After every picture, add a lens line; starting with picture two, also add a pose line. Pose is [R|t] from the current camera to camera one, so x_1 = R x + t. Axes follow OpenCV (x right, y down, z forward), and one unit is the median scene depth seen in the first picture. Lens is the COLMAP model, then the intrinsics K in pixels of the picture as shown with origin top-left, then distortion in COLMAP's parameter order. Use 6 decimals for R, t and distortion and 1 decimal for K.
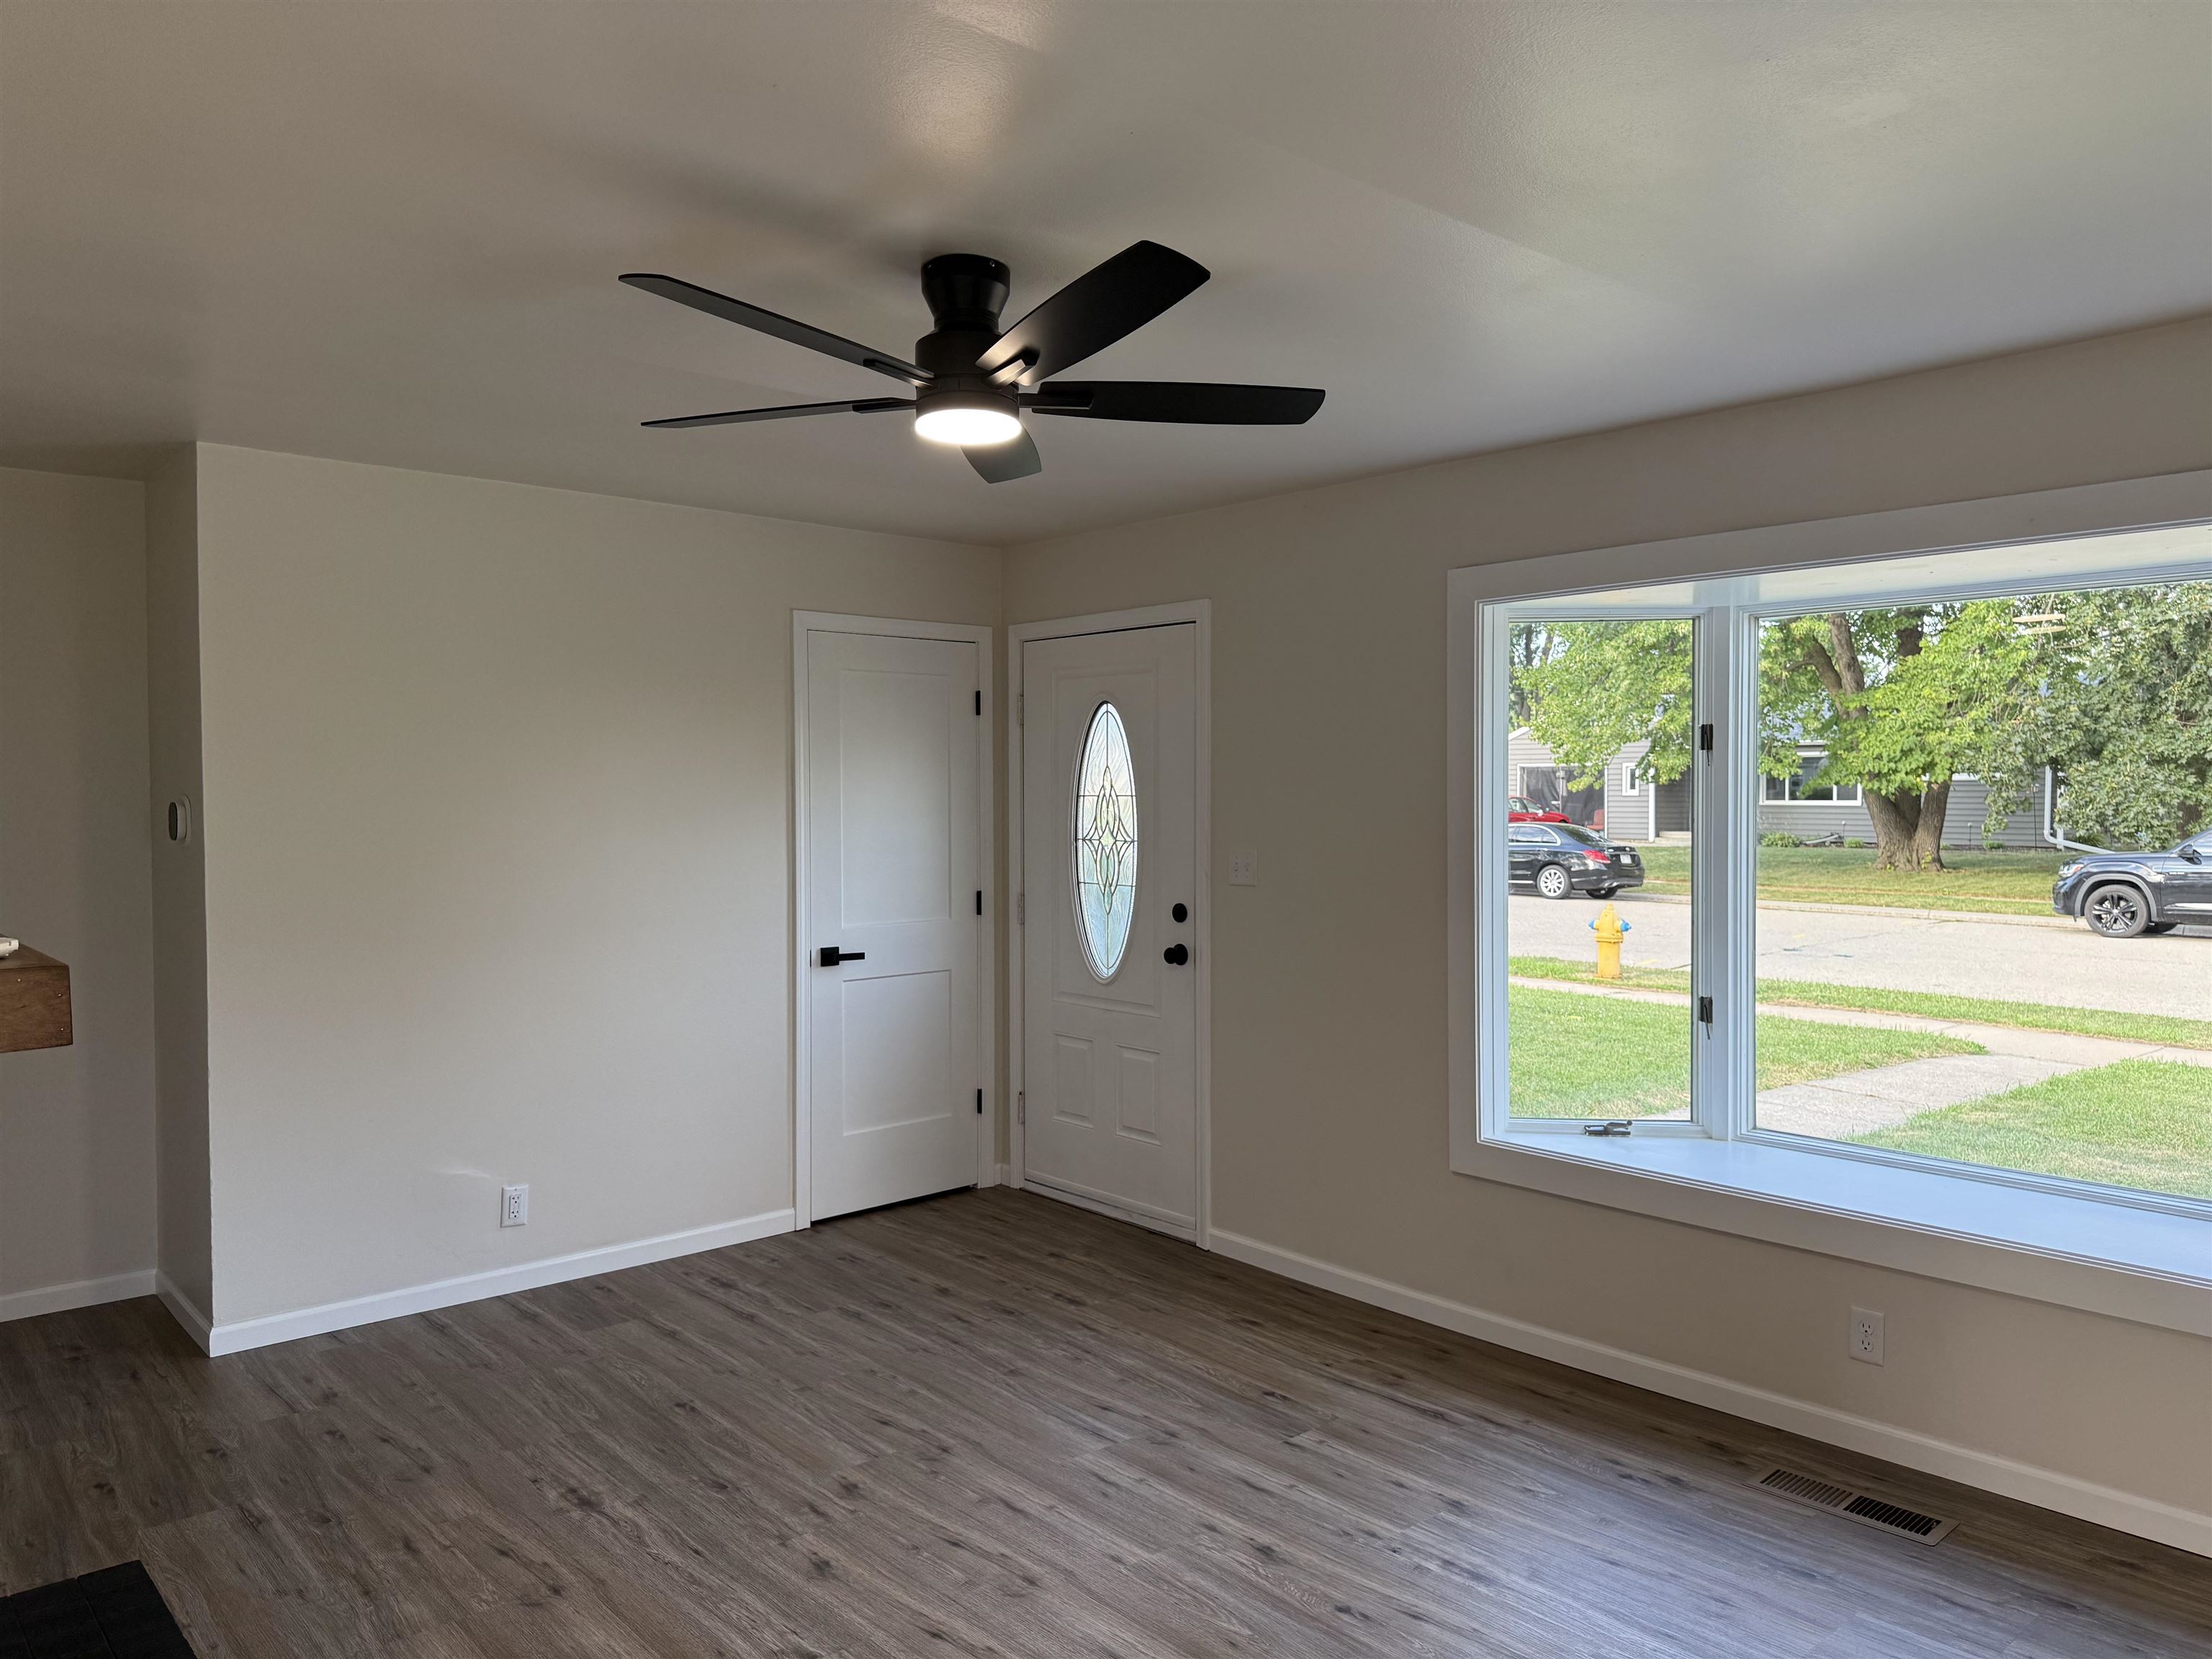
lens RADIAL K [[1571.1, 0, 1101.5], [0, 1571.1, 841.4], [0, 0, 1]] dist [0.081039, -0.123252]
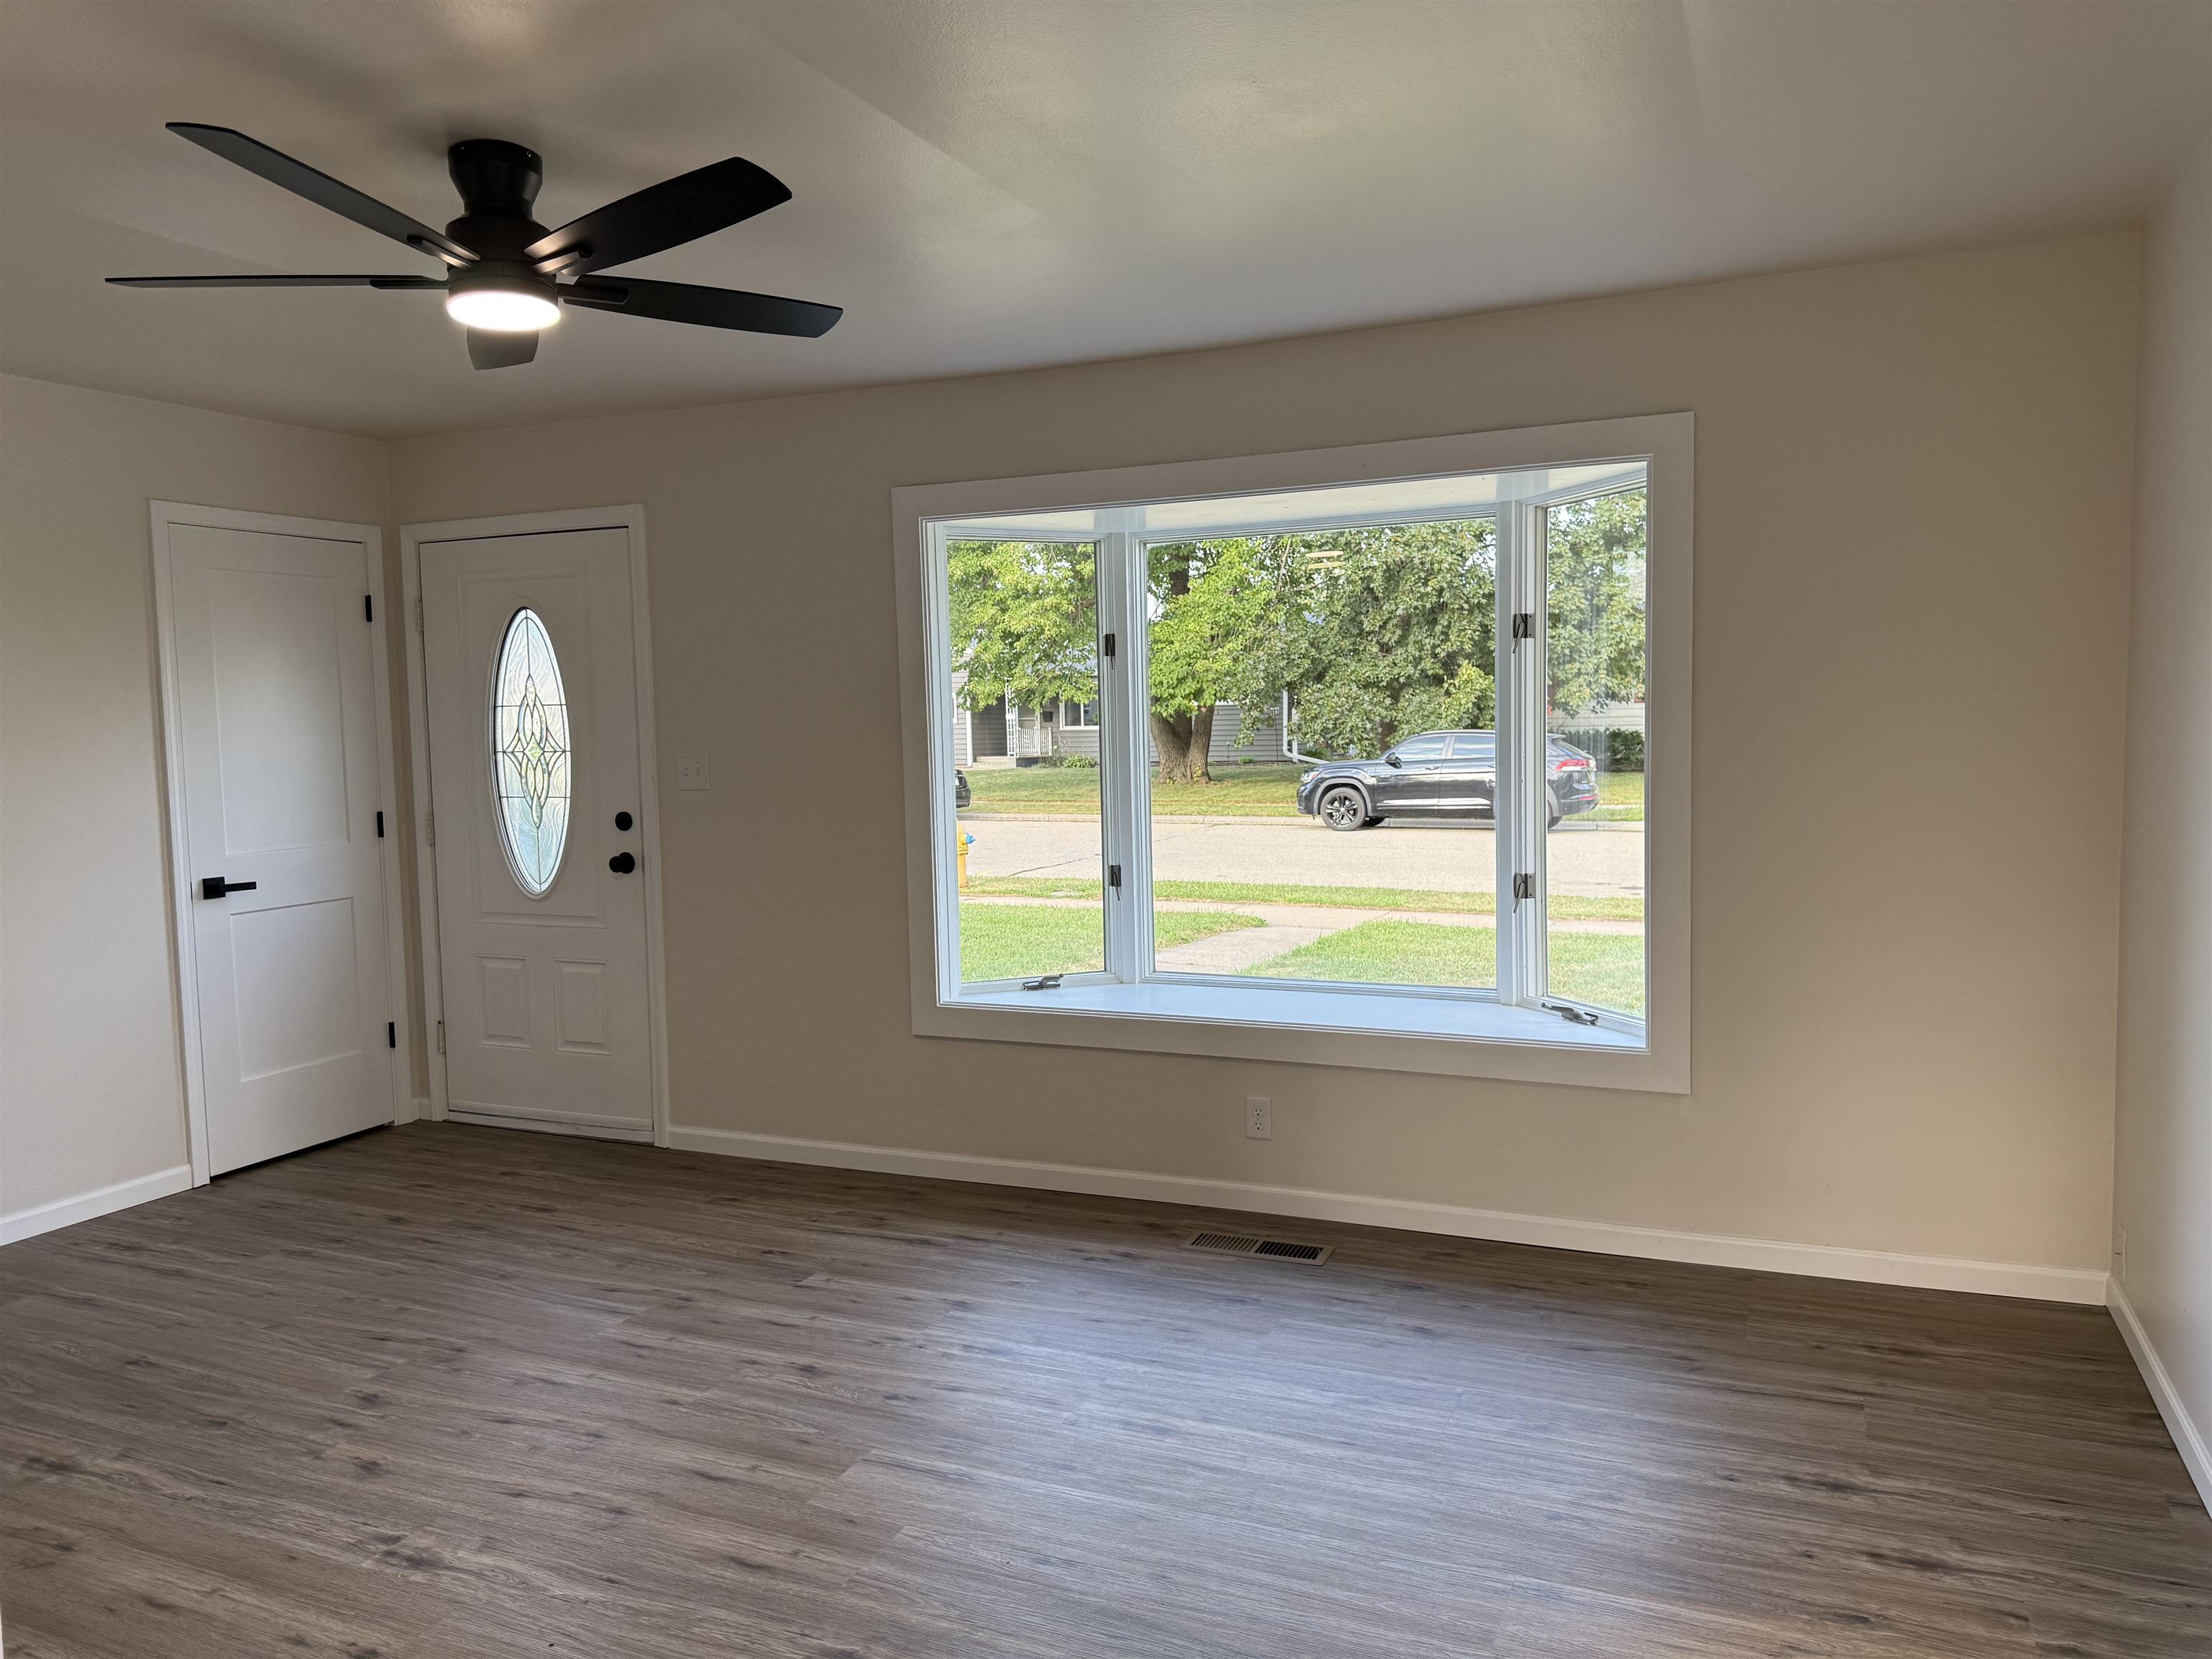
lens RADIAL K [[1576.8, 0, 1126.3], [0, 1576.8, 839.3], [0, 0, 1]] dist [-0.004869, -0.004625]
pose [[0.901586, -0.047964, 0.429932, -0.112411], [0.031493, 0.998475, 0.045348, 0.026801], [-0.431452, -0.027345, 0.901722, -0.054593]]
